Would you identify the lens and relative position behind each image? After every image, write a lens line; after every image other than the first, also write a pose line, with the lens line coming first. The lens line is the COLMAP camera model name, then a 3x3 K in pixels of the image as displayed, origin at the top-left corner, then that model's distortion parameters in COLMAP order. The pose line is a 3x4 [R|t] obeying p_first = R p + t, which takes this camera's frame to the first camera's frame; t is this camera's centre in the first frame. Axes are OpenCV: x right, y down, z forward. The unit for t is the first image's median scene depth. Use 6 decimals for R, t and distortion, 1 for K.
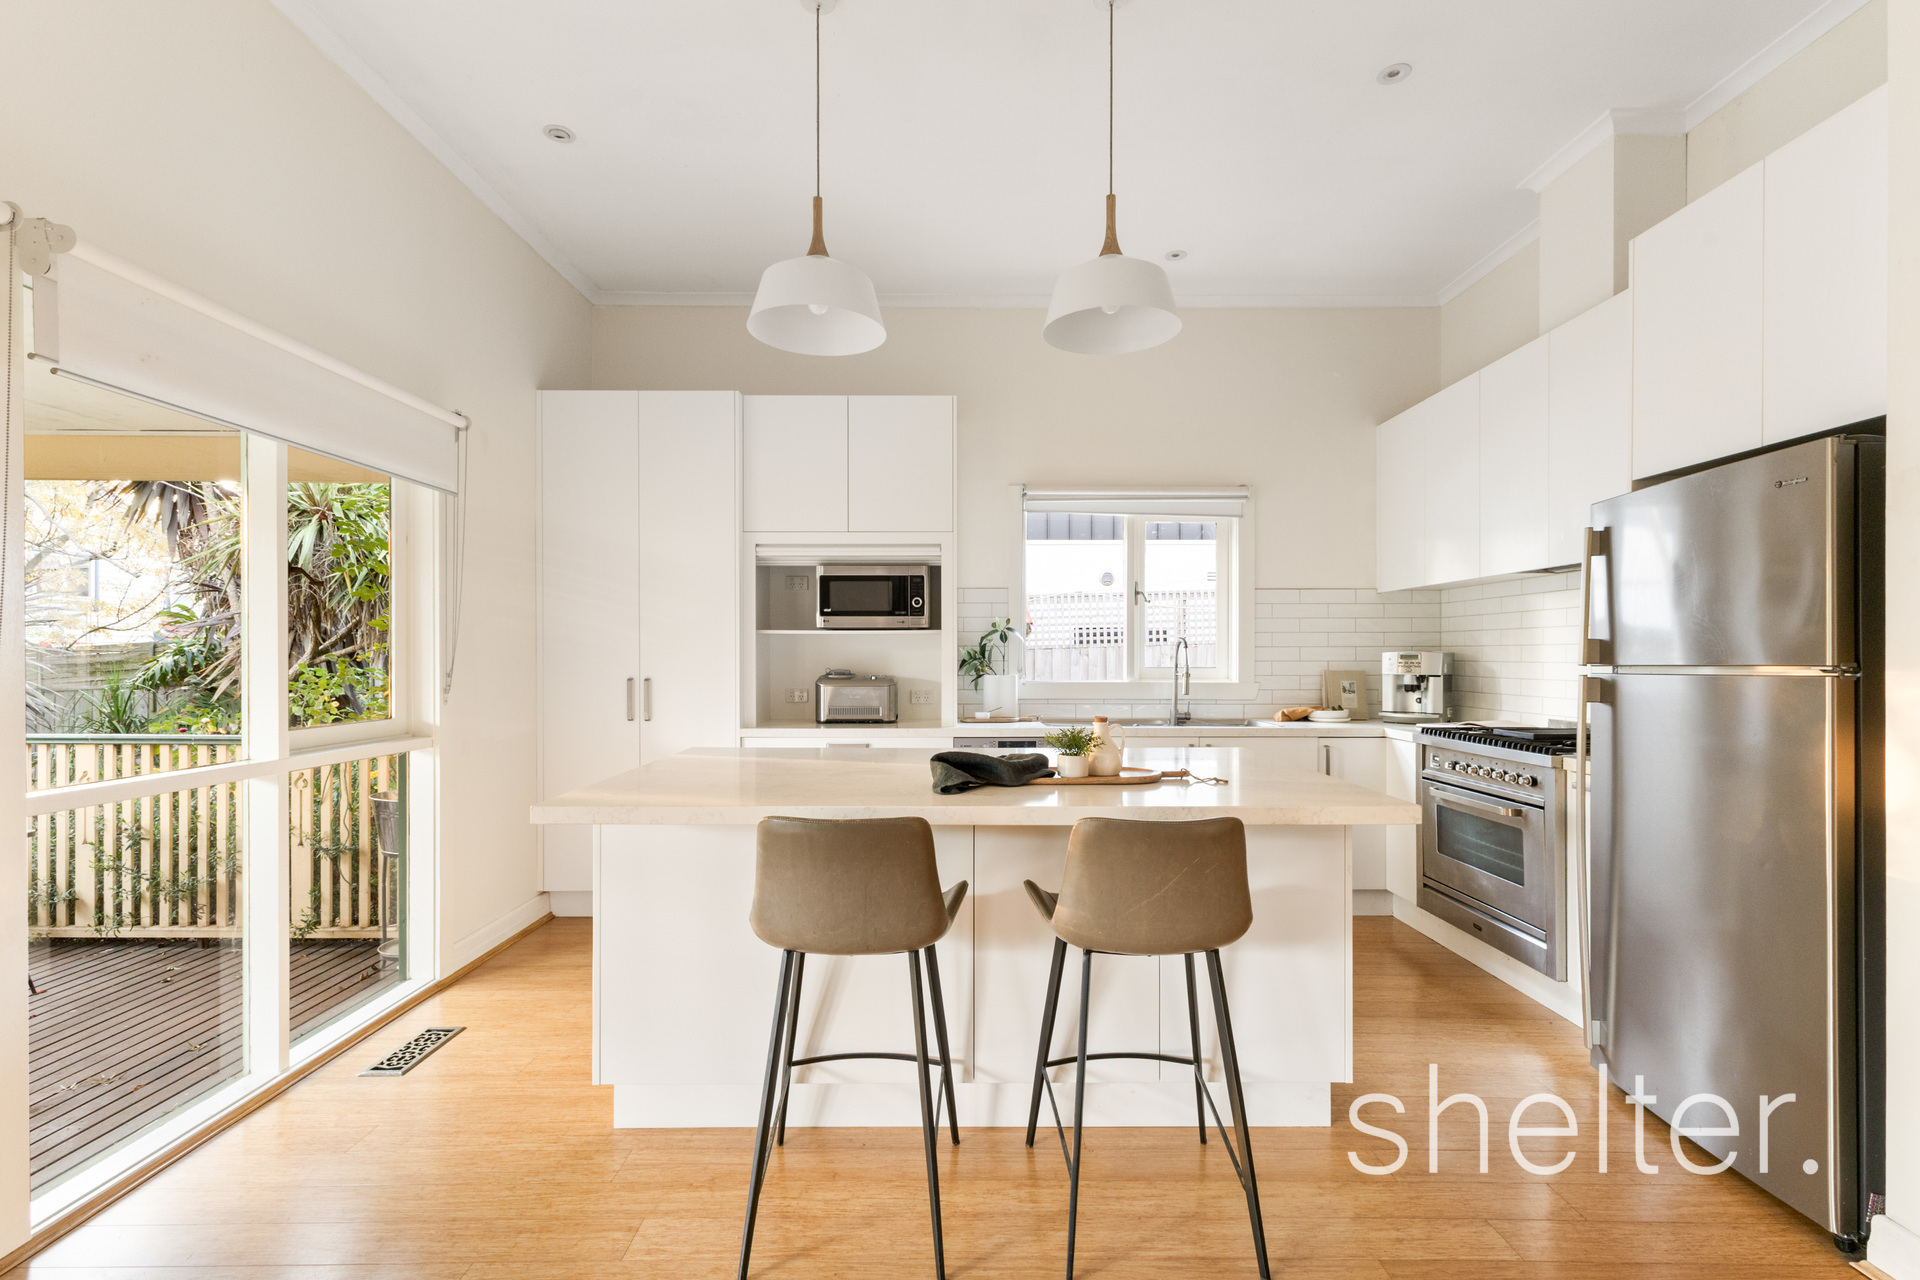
lens RADIAL K [[934.8, 0, 959.5], [0, 934.8, 656.3], [0, 0, 1]] dist [0.001380, 0.000052]
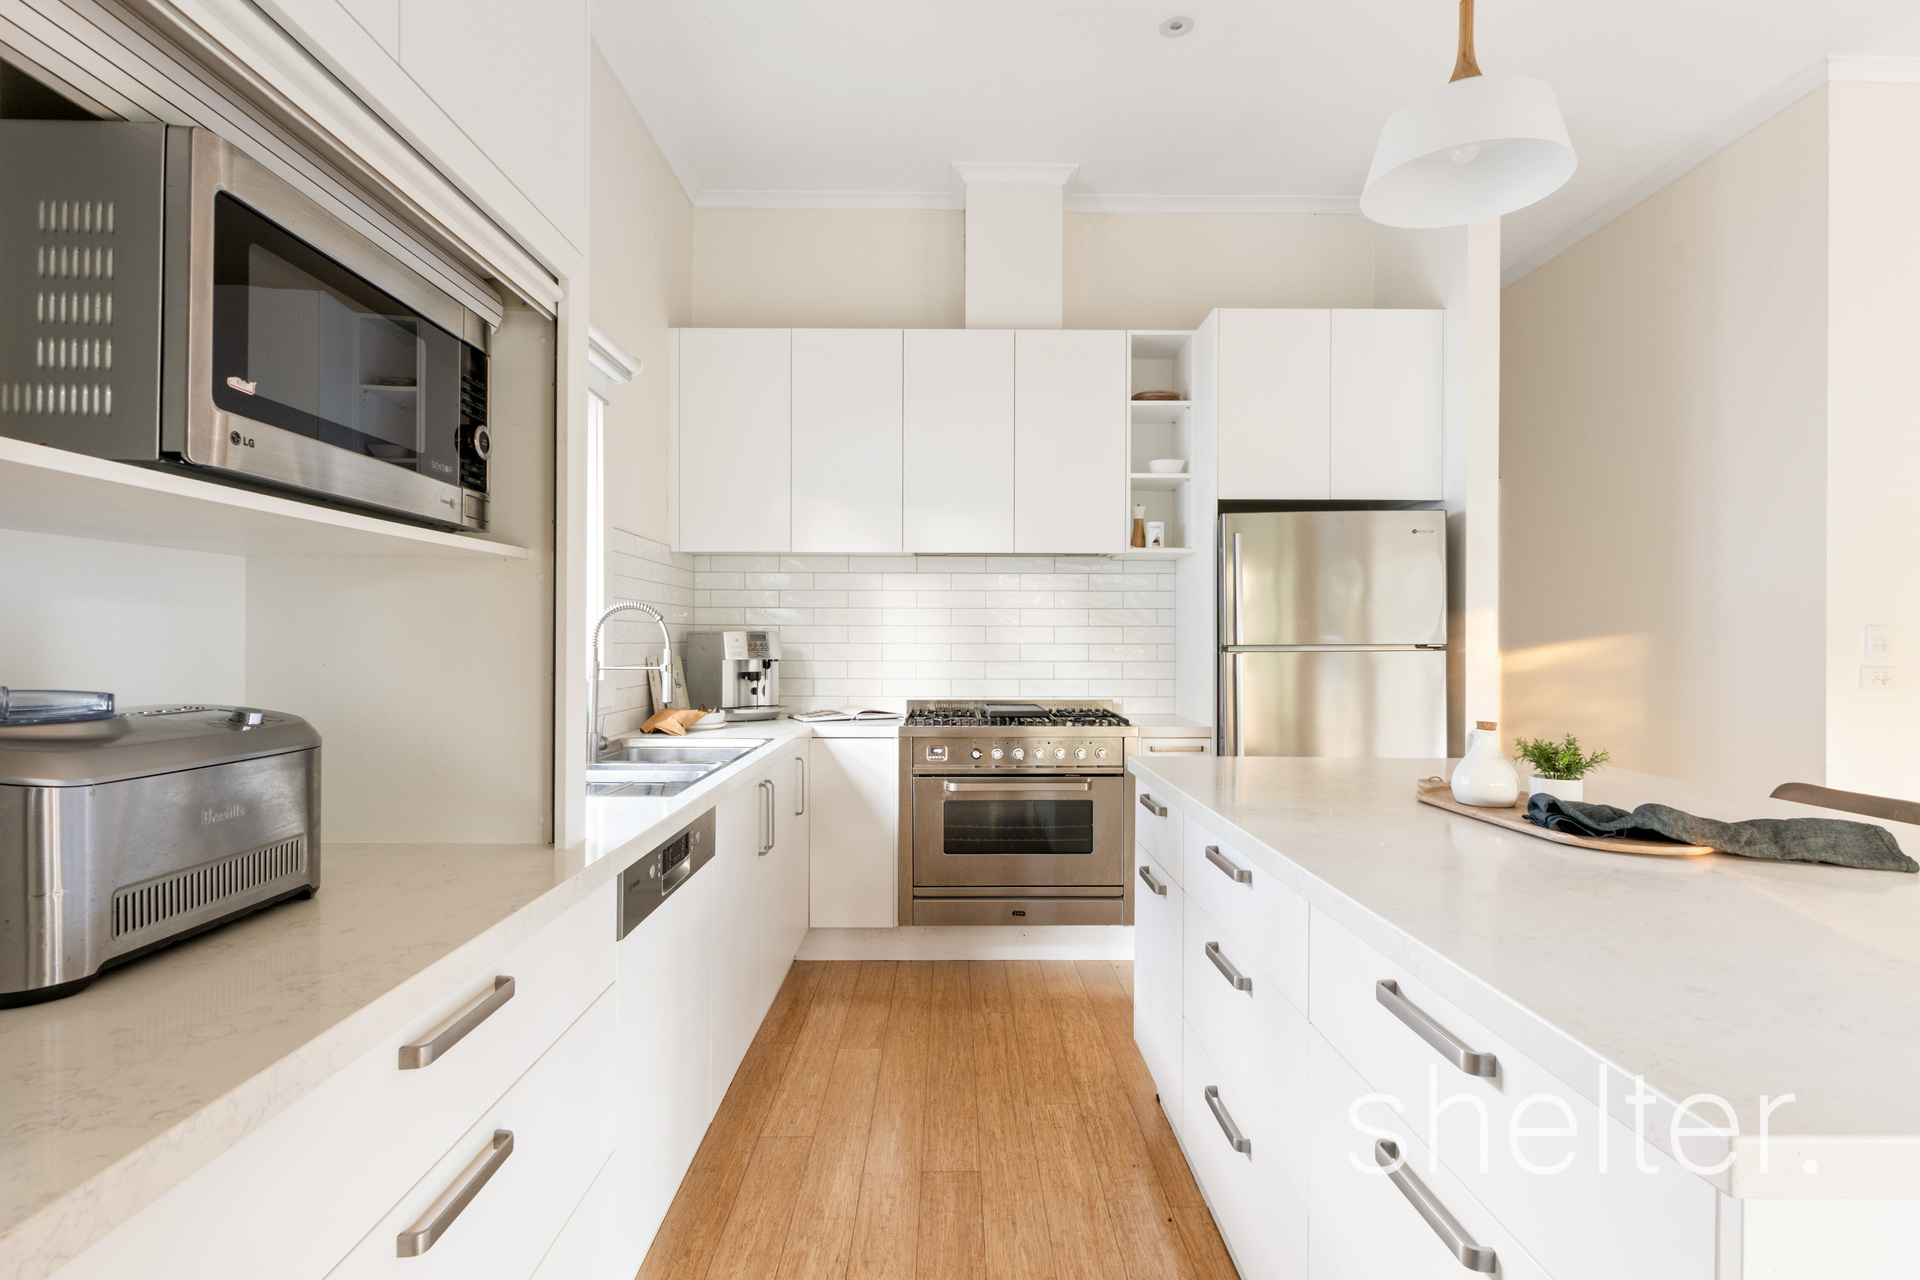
lens RADIAL K [[934.8, 0, 962.5], [0, 934.8, 631.2], [0, 0, 1]] dist [0.001380, 0.000052]
pose [[-0.017195, 0.010943, 0.999792, -0.337616], [-0.007591, 0.999910, -0.011075, 0.002821], [-0.999823, -0.007780, -0.017110, 0.846336]]
